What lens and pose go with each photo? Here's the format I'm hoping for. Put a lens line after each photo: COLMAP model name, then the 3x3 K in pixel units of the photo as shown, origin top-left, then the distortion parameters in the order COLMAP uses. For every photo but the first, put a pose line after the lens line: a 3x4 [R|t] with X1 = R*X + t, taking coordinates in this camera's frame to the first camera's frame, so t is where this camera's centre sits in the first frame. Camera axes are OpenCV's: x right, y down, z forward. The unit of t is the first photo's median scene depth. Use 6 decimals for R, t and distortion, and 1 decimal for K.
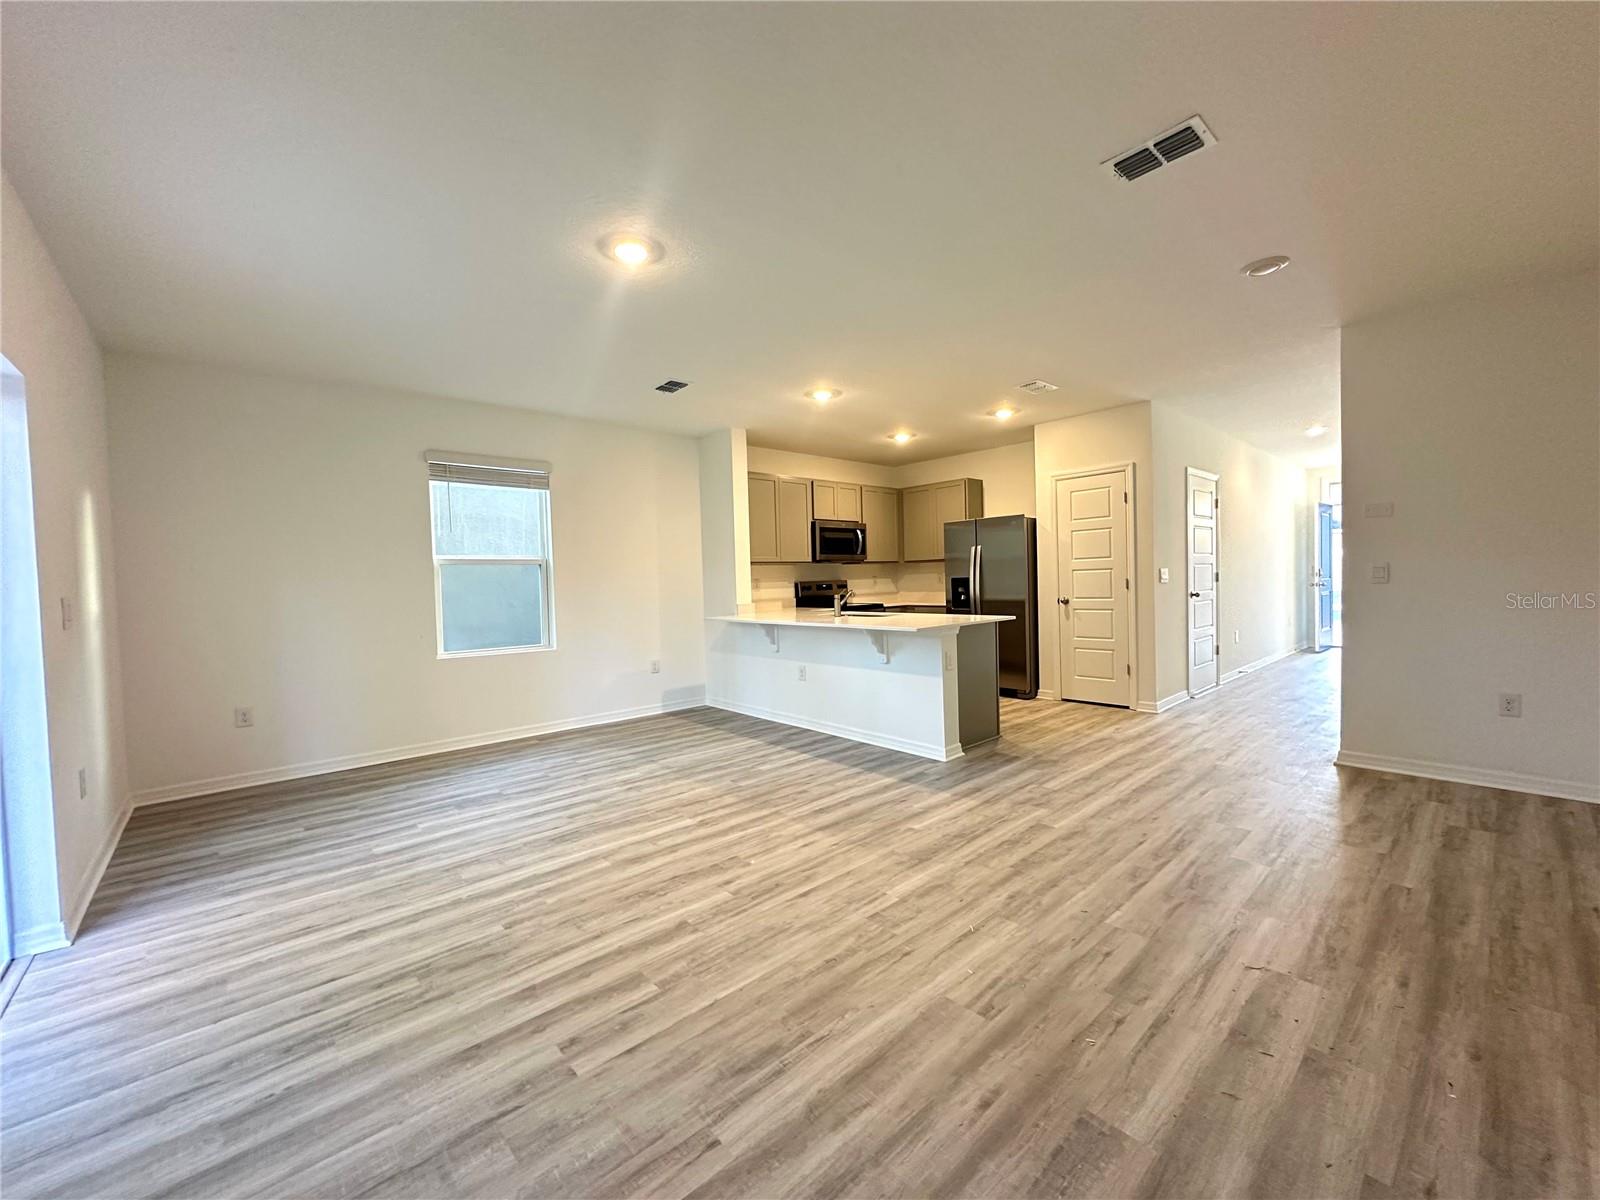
lens RADIAL K [[634.8, 0, 799.2], [0, 634.8, 598.6], [0, 0, 1]] dist [-0.003271, 0.000841]
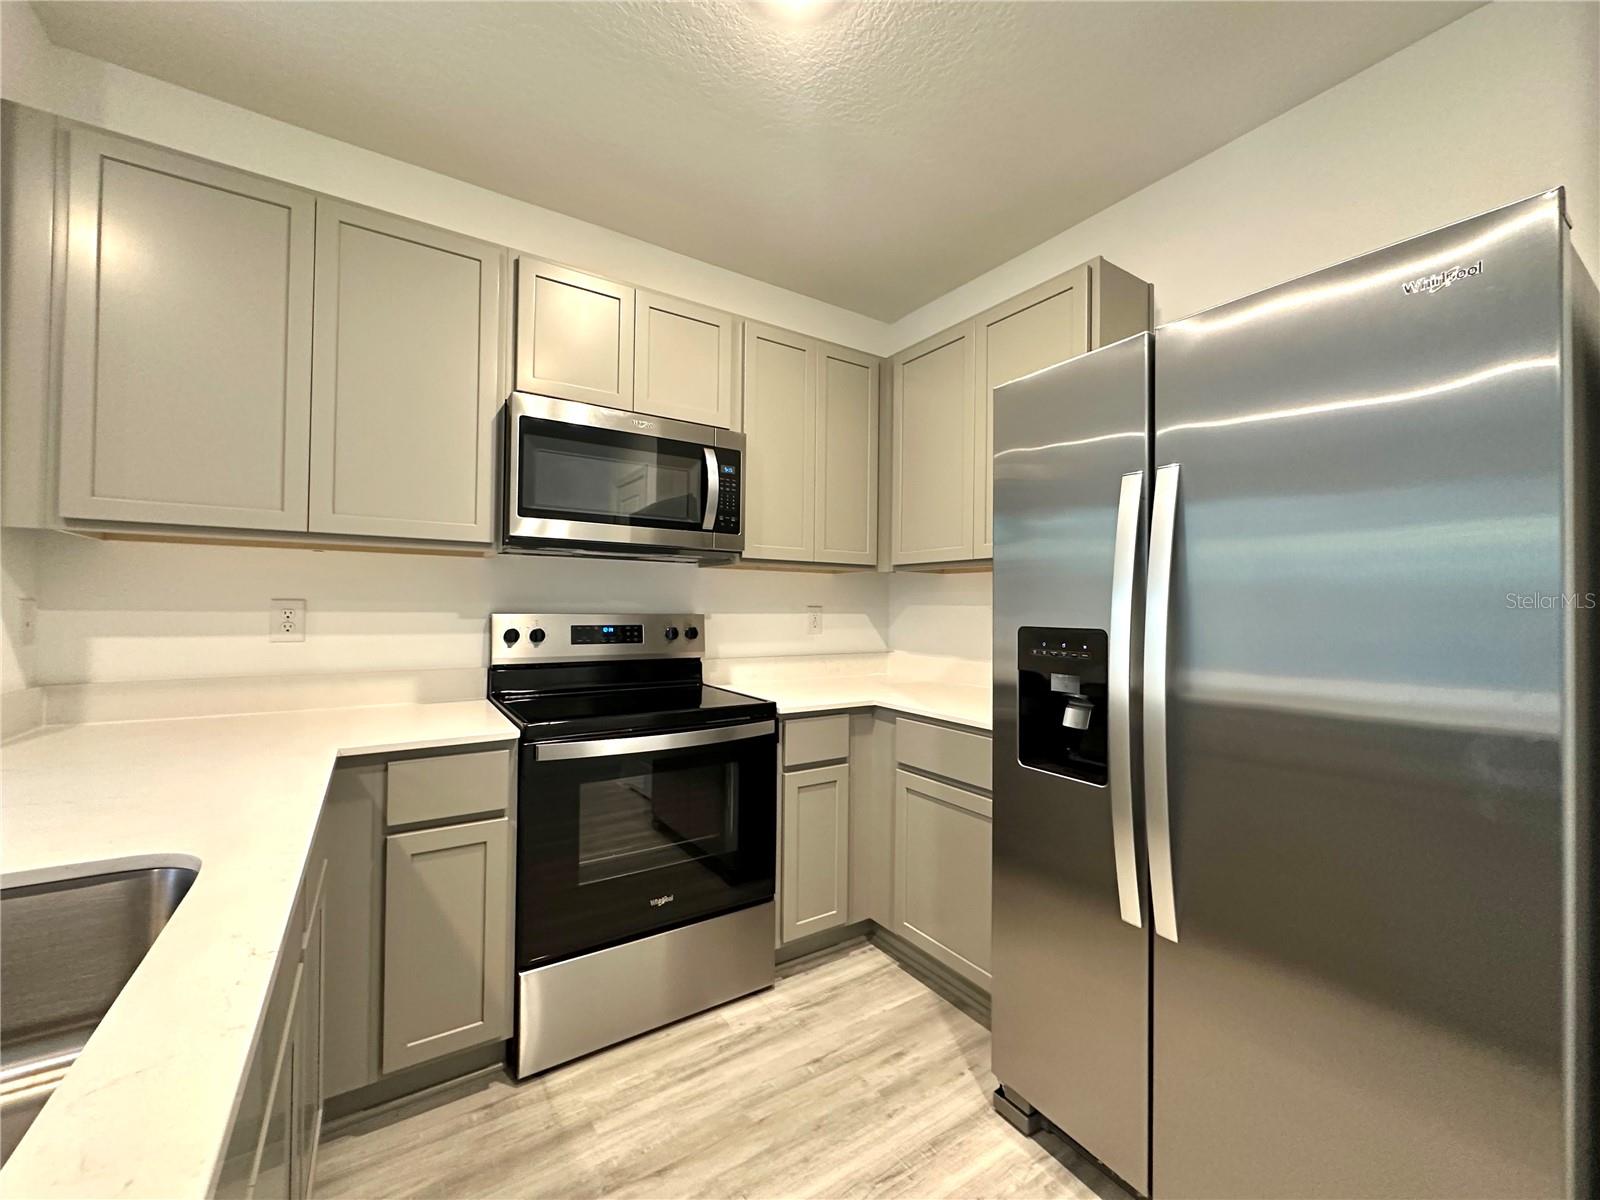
lens RADIAL K [[634.8, 0, 796.6], [0, 634.8, 599.3], [0, 0, 1]] dist [-0.003271, 0.000841]
pose [[0.988390, 0.039120, -0.146818, 0.375755], [-0.044891, 0.998336, -0.036198, -0.058980], [0.145158, 0.042368, 0.988501, 1.481659]]
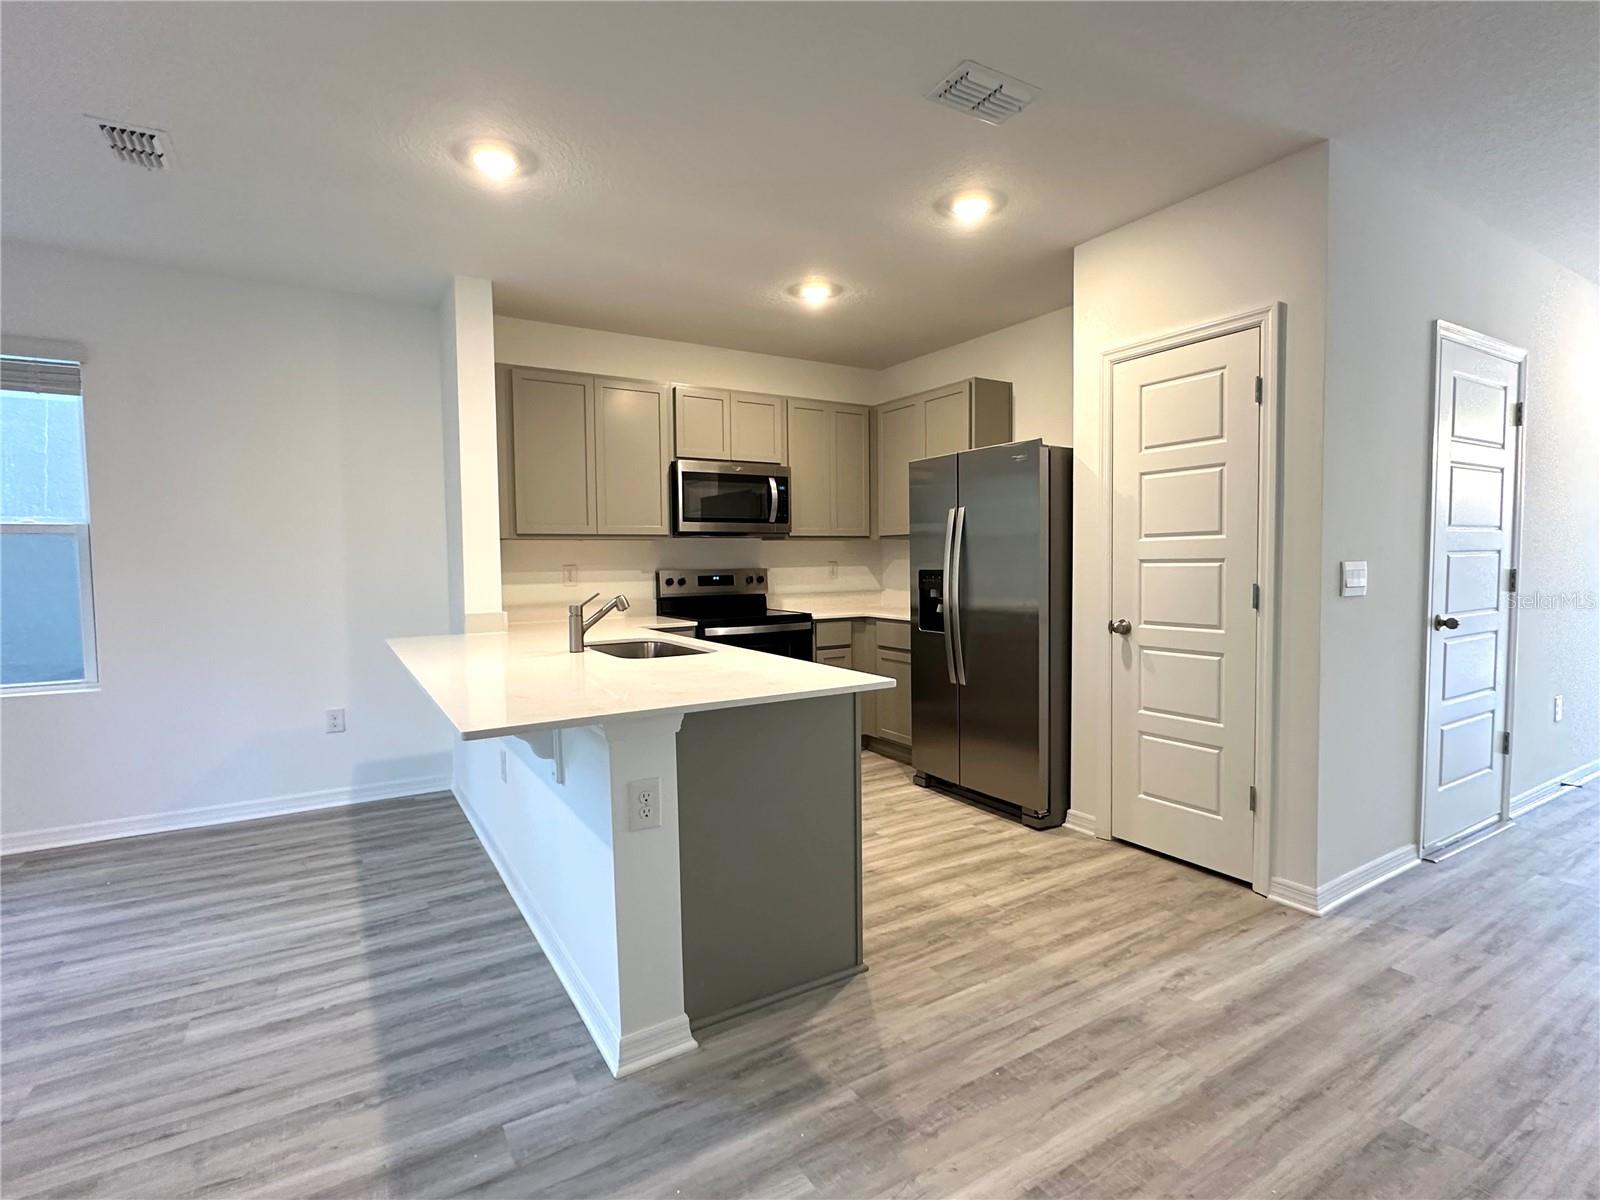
lens RADIAL K [[782.2, 0, 796.7], [0, 782.2, 597.1], [0, 0, 1]] dist [0.000221, -0.001697]
pose [[0.983364, 0.026394, -0.179716, 0.497373], [-0.022356, 0.999451, 0.024457, -0.046051], [0.180263, -0.020032, 0.983415, 0.695670]]
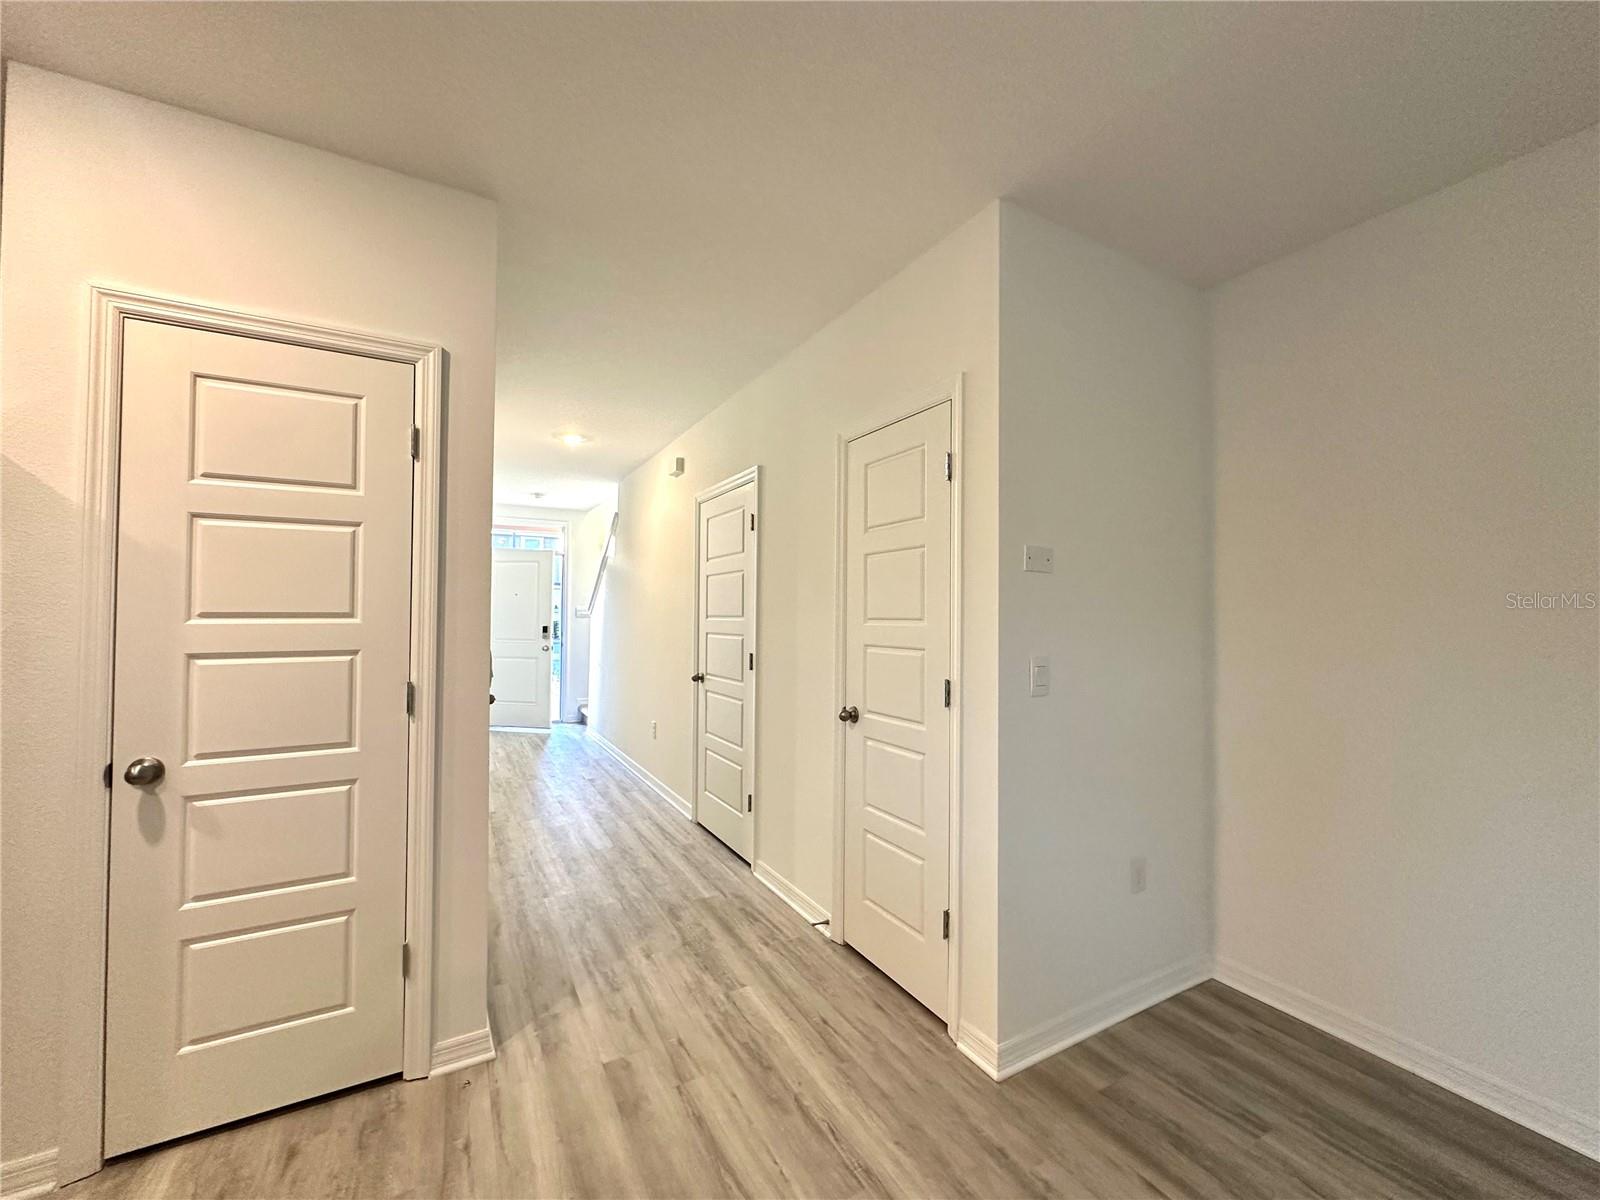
lens RADIAL K [[634.8, 0, 797.0], [0, 634.8, 597.0], [0, 0, 1]] dist [-0.003271, 0.000841]
pose [[0.212904, 0.056263, 0.975452, 0.371034], [0.015882, 0.998010, -0.061030, -0.084200], [-0.976944, 0.028486, 0.211587, 1.165600]]
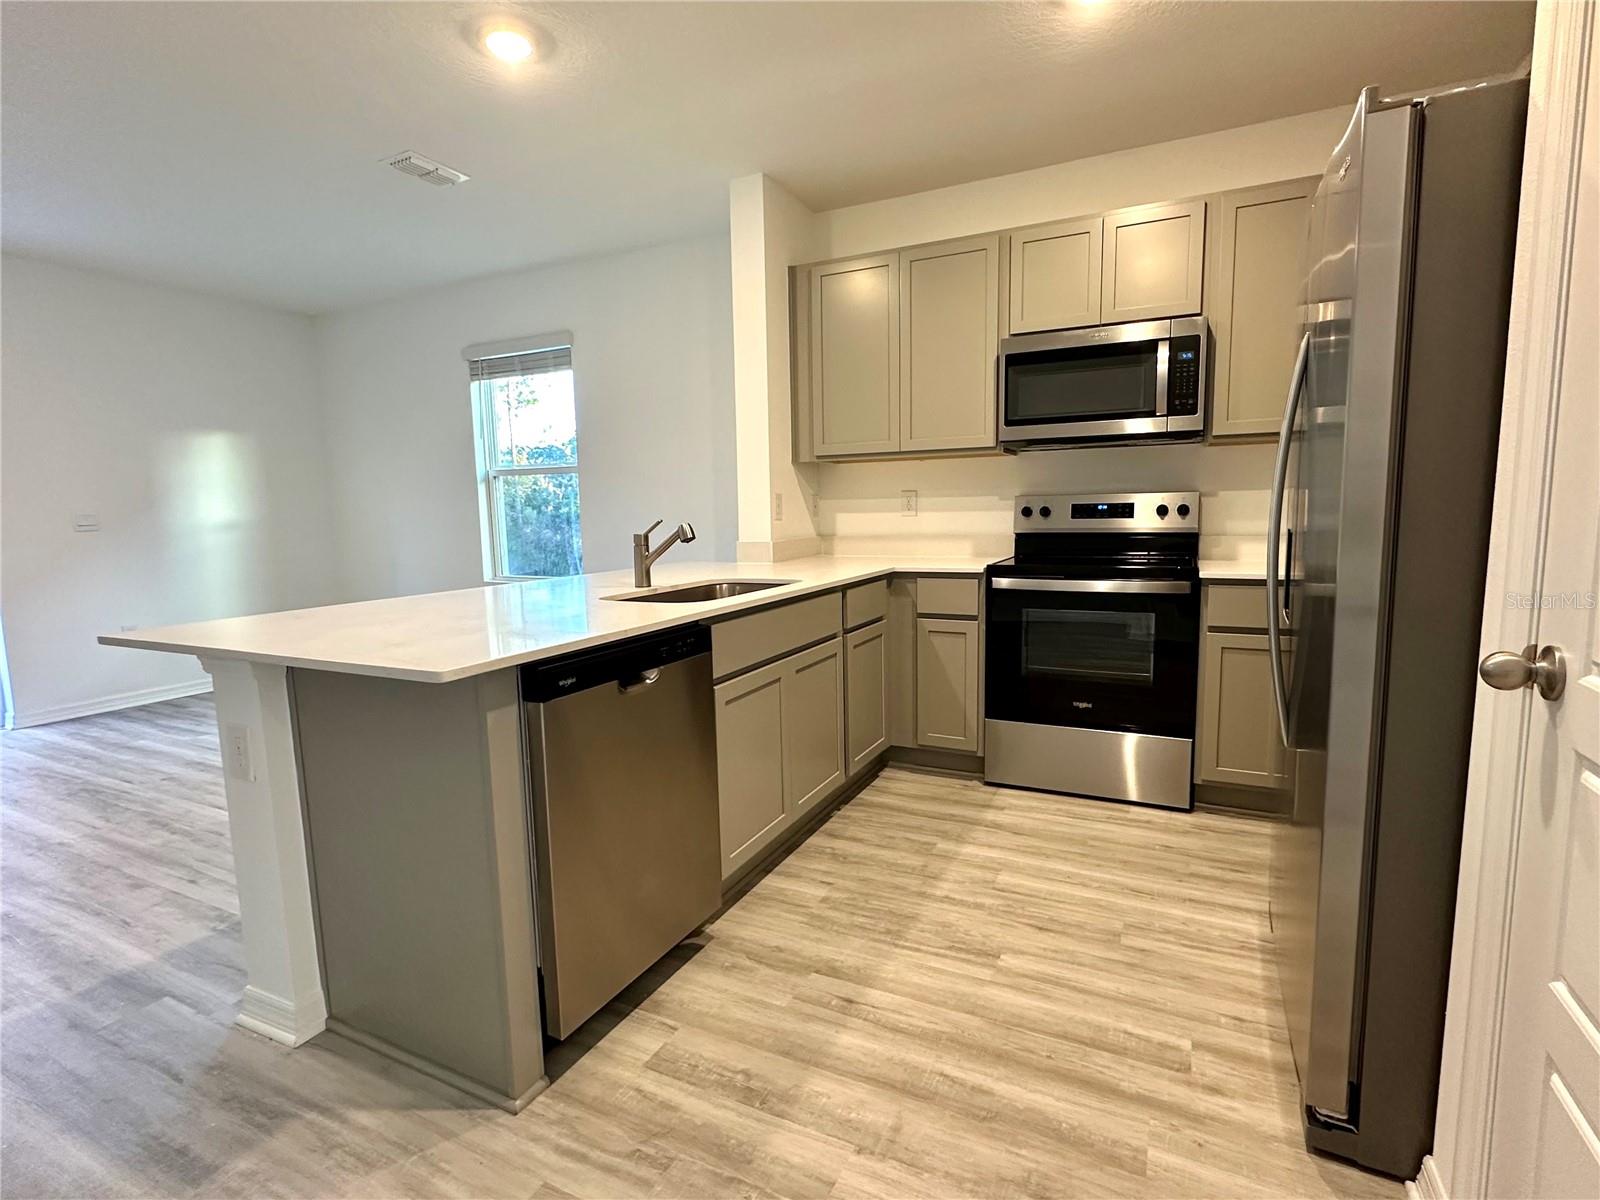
lens RADIAL K [[782.2, 0, 798.3], [0, 782.2, 597.4], [0, 0, 1]] dist [0.000221, -0.001697]
pose [[0.368398, 0.129457, -0.920611, 0.874904], [-0.018687, 0.991088, 0.131890, -0.052352], [0.929480, -0.031385, 0.367534, 1.380955]]
